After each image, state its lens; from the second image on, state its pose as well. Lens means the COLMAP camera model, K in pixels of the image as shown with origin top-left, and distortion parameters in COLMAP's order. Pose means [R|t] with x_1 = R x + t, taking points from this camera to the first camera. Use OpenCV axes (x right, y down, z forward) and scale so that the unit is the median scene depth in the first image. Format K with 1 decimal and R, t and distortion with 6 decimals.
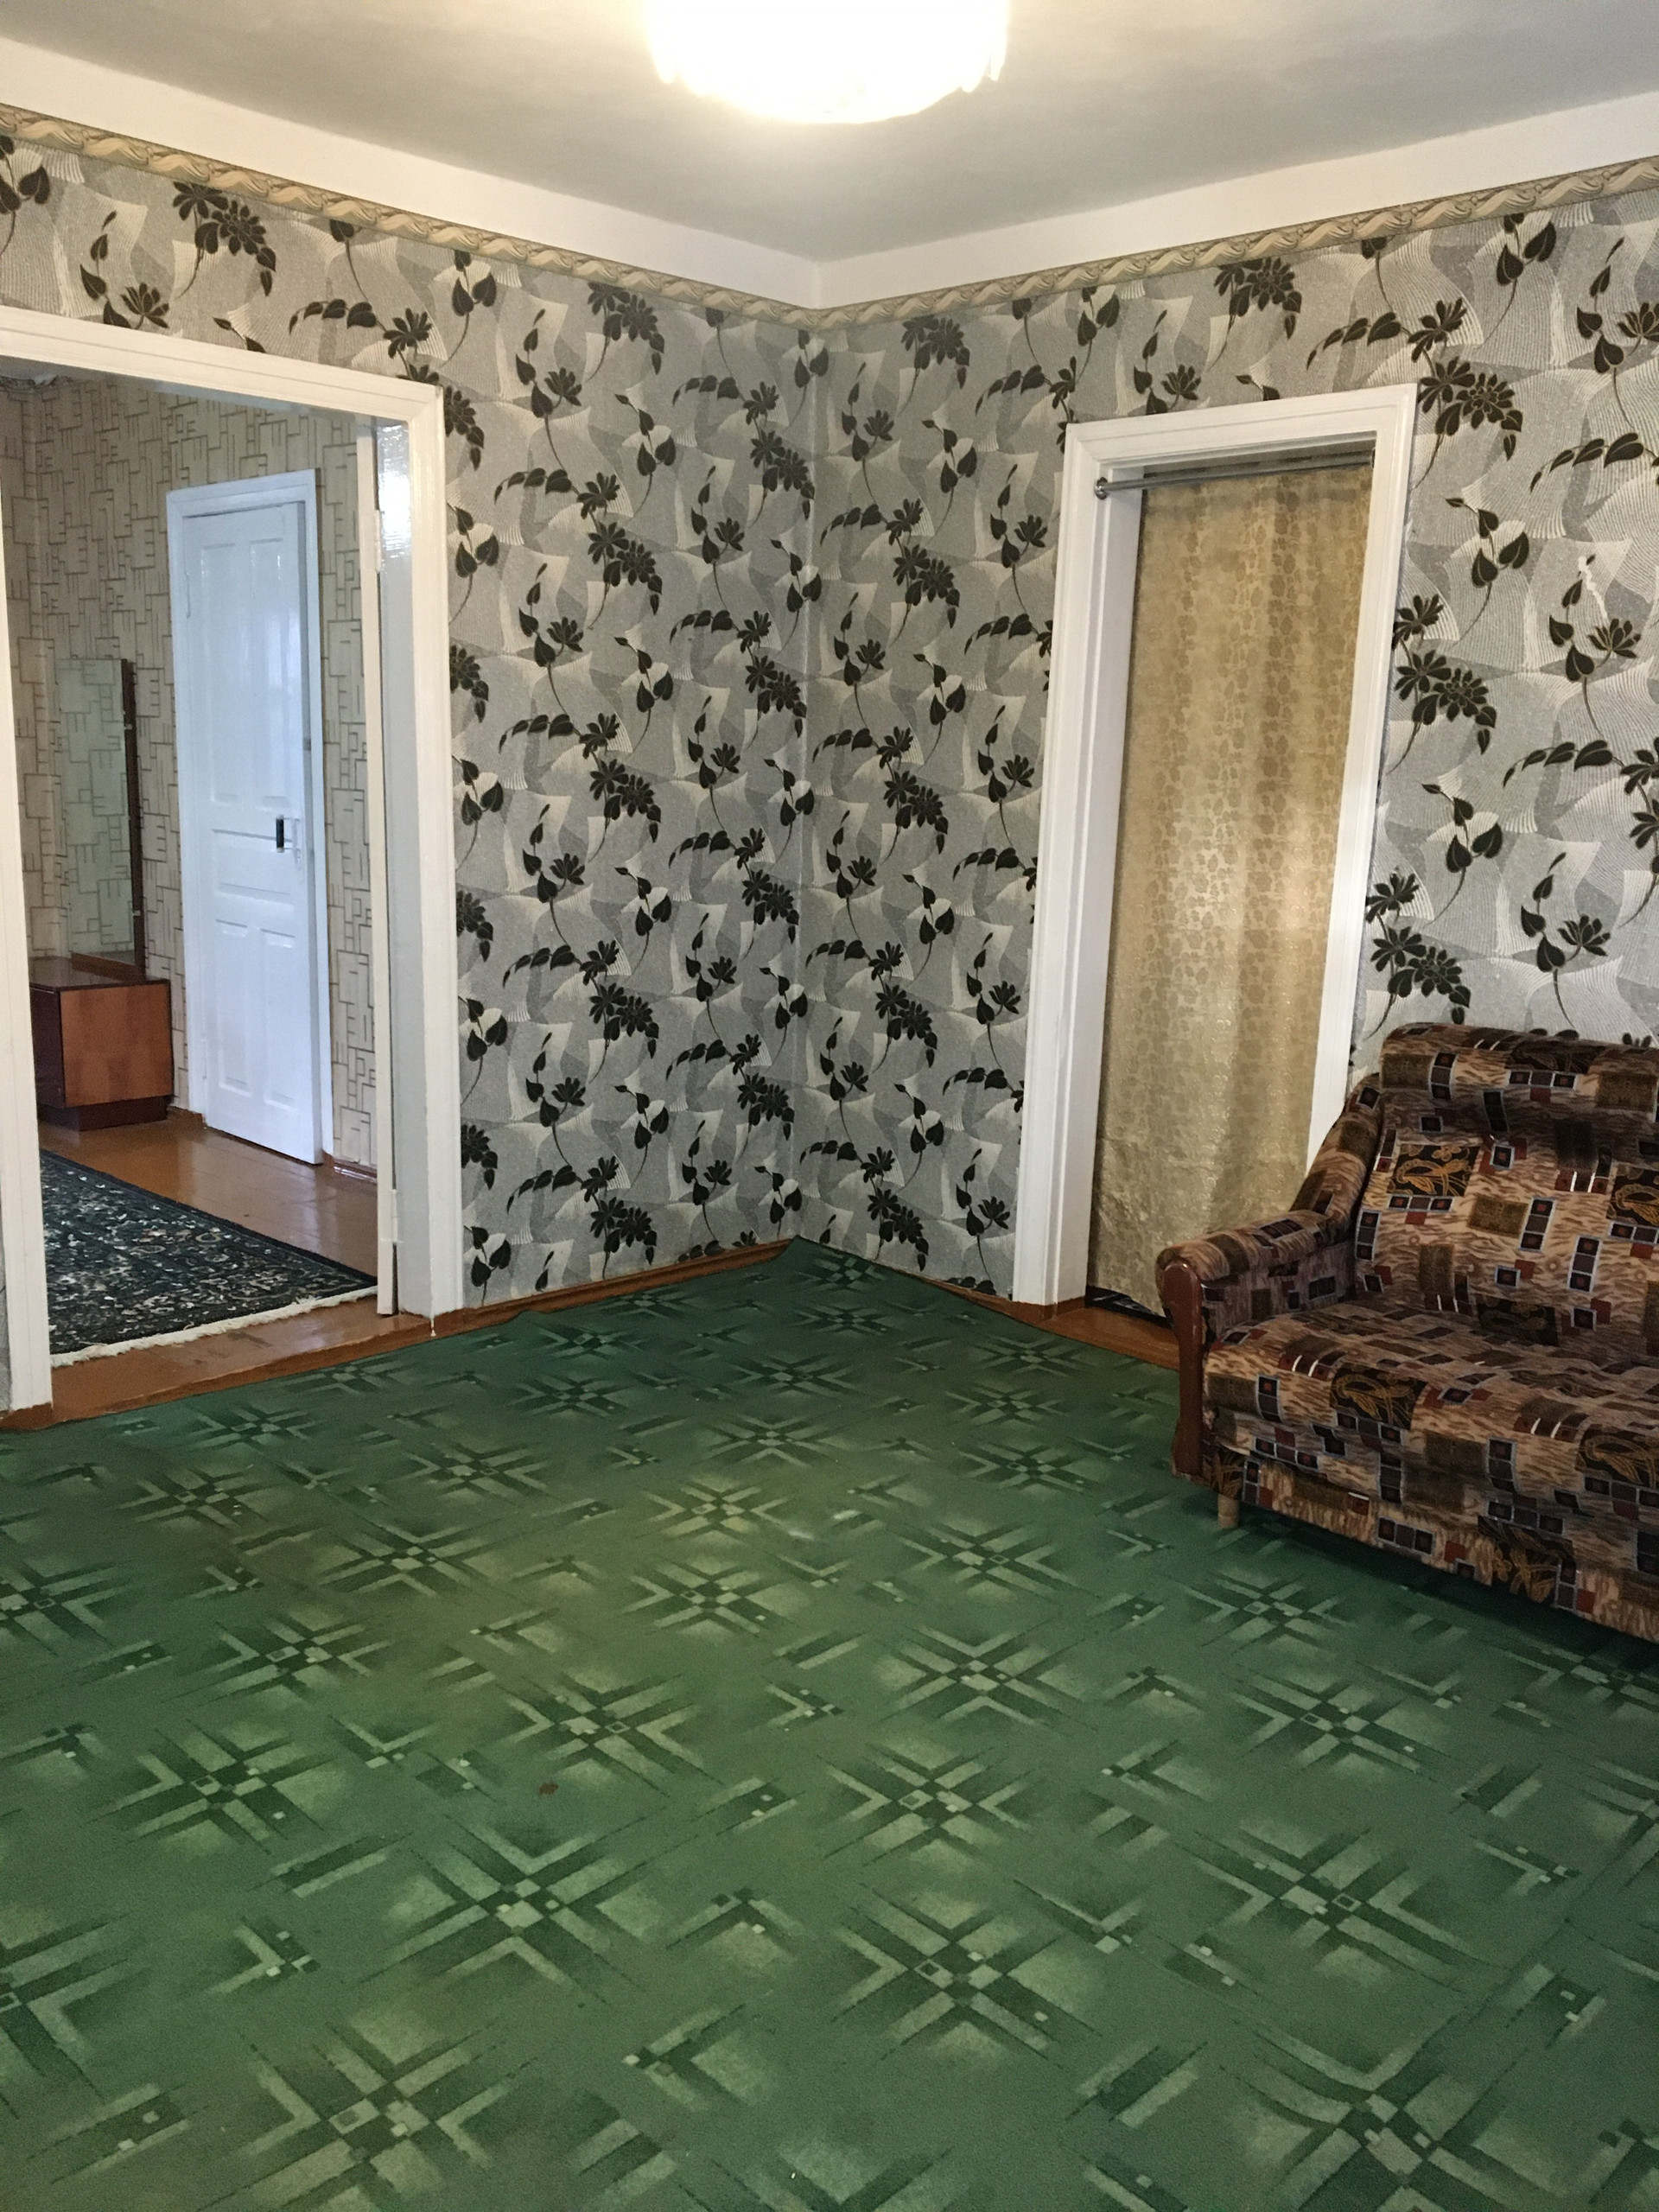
lens RADIAL K [[1848.2, 0, 804.7], [0, 1848.2, 1098.6], [0, 0, 1]] dist [0.077756, -0.107715]
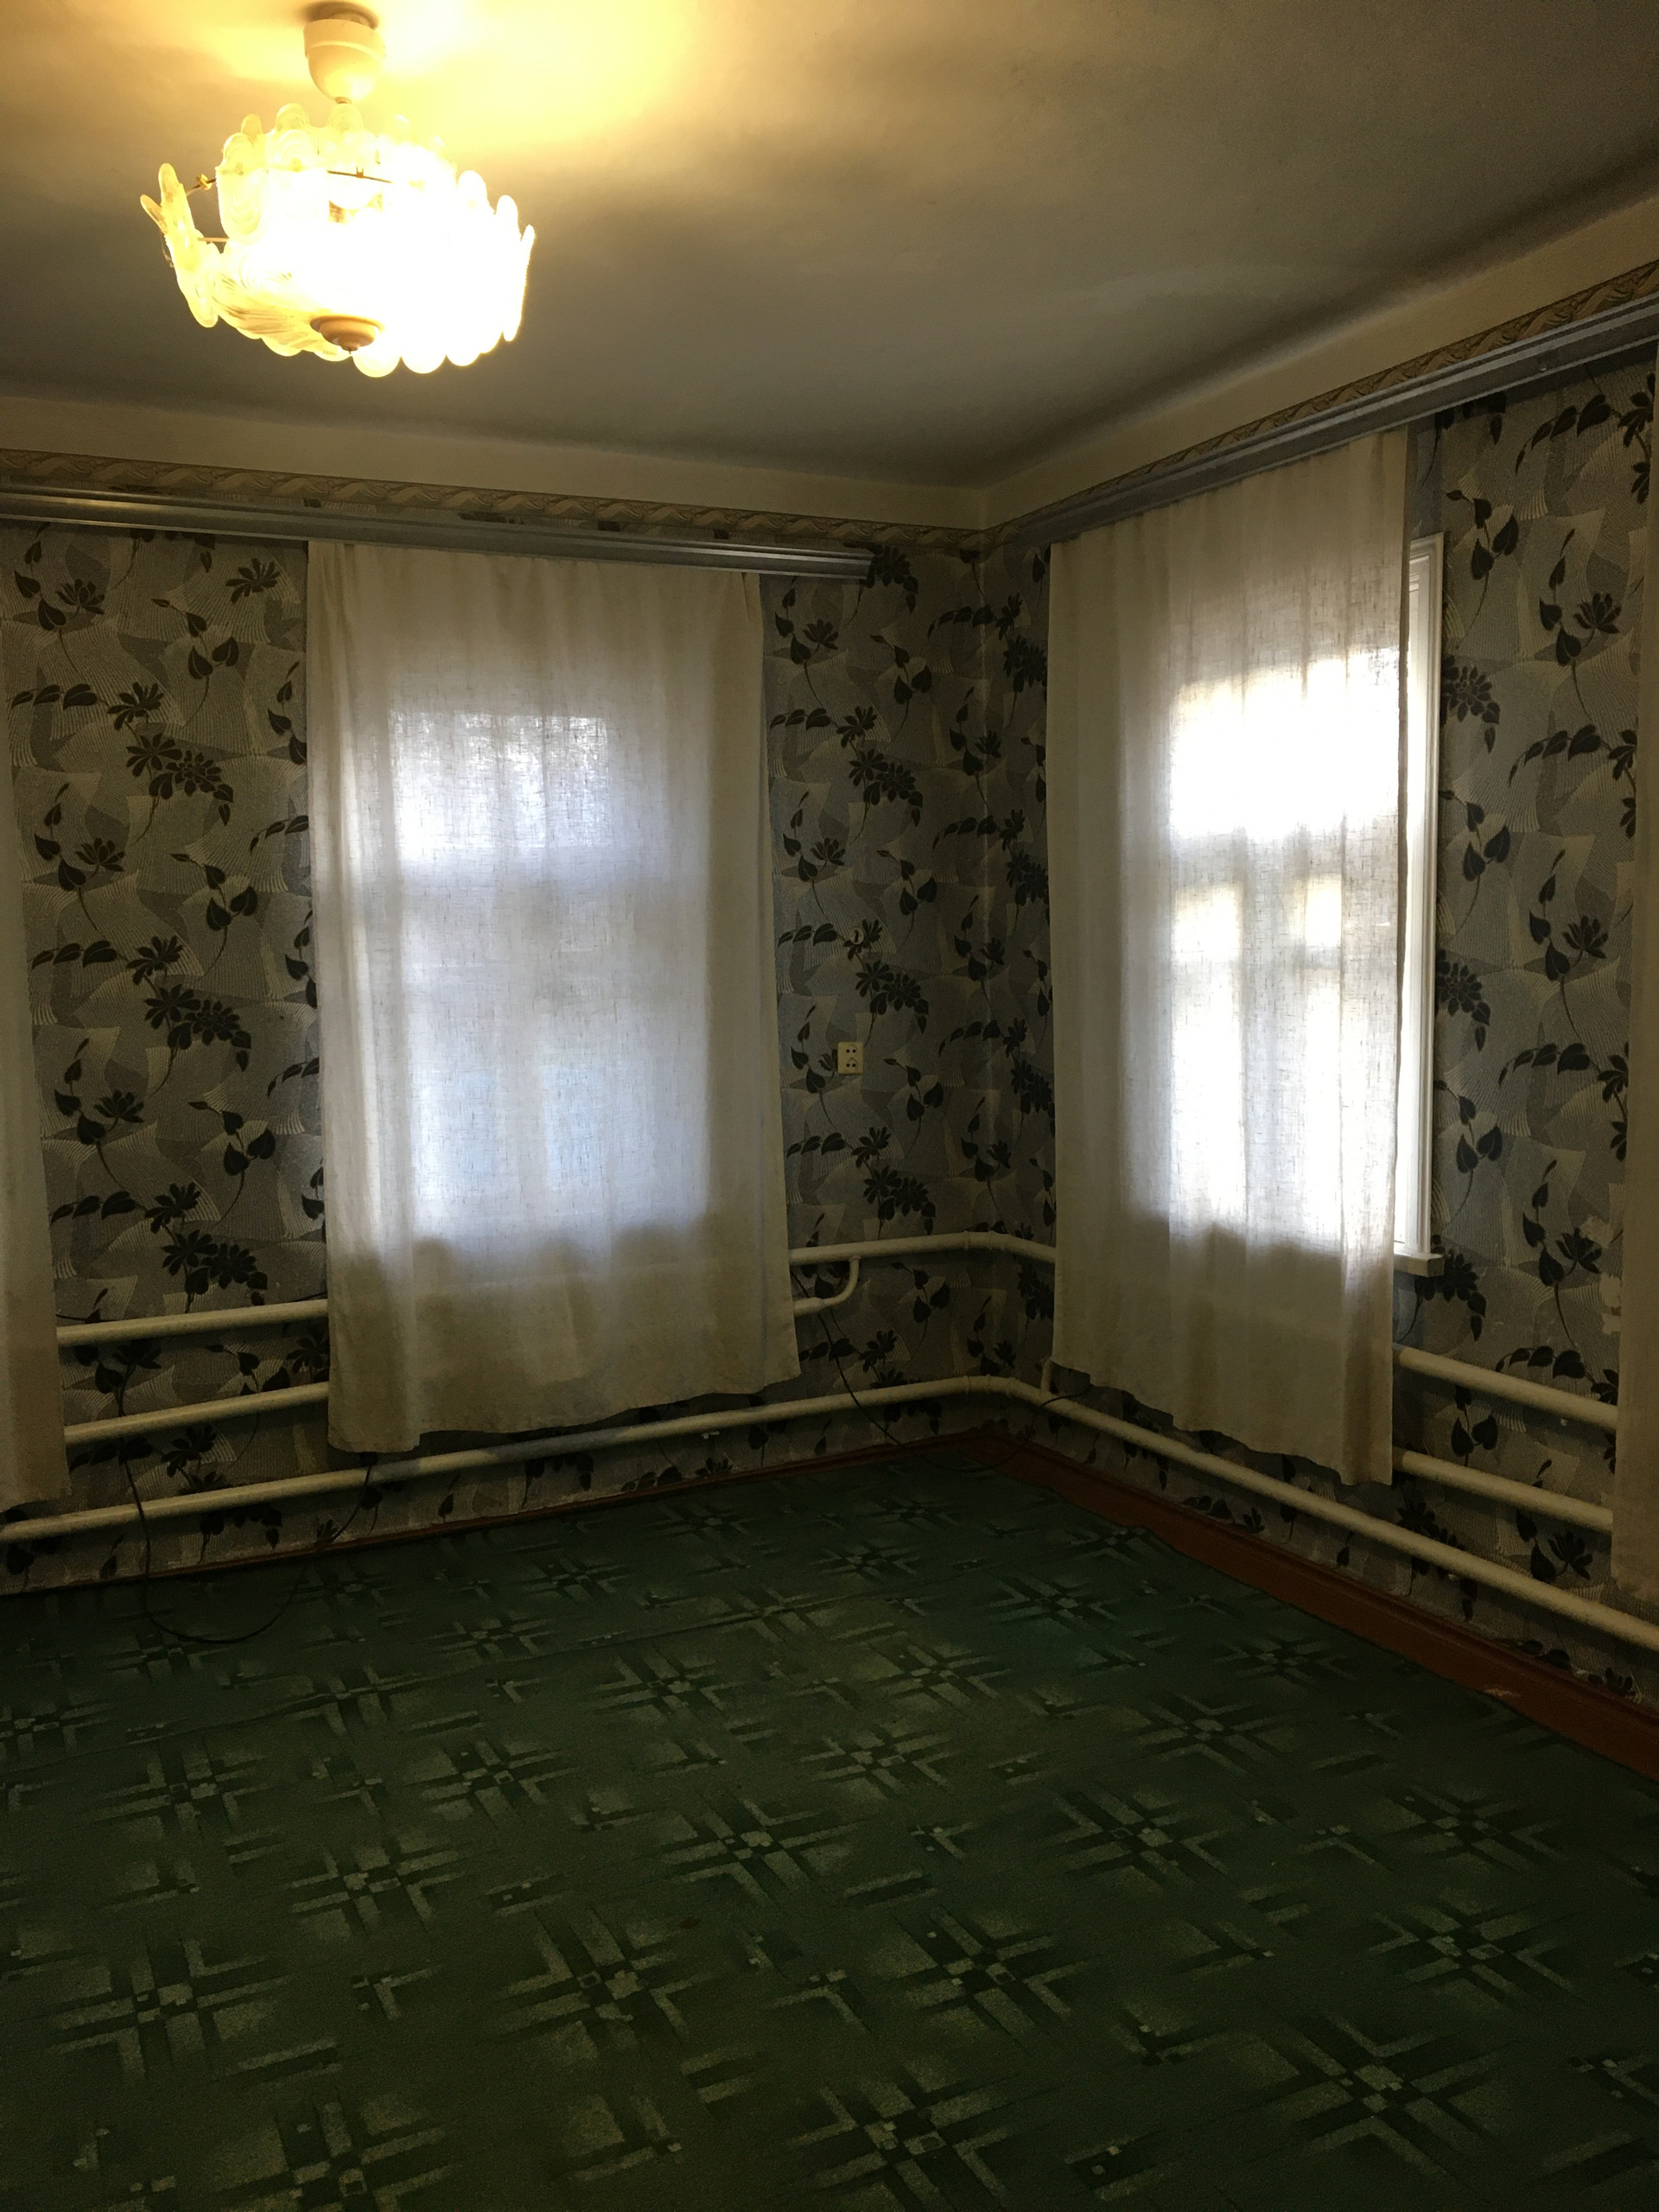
lens RADIAL K [[1867.9, 0, 831.8], [0, 1867.9, 1103.0], [0, 0, 1]] dist [0.100787, -0.147578]
pose [[-0.945075, -0.038897, 0.324532, -0.389919], [0.054524, 0.960220, 0.273869, -0.265129], [-0.322275, 0.276522, -0.905359, 1.299997]]
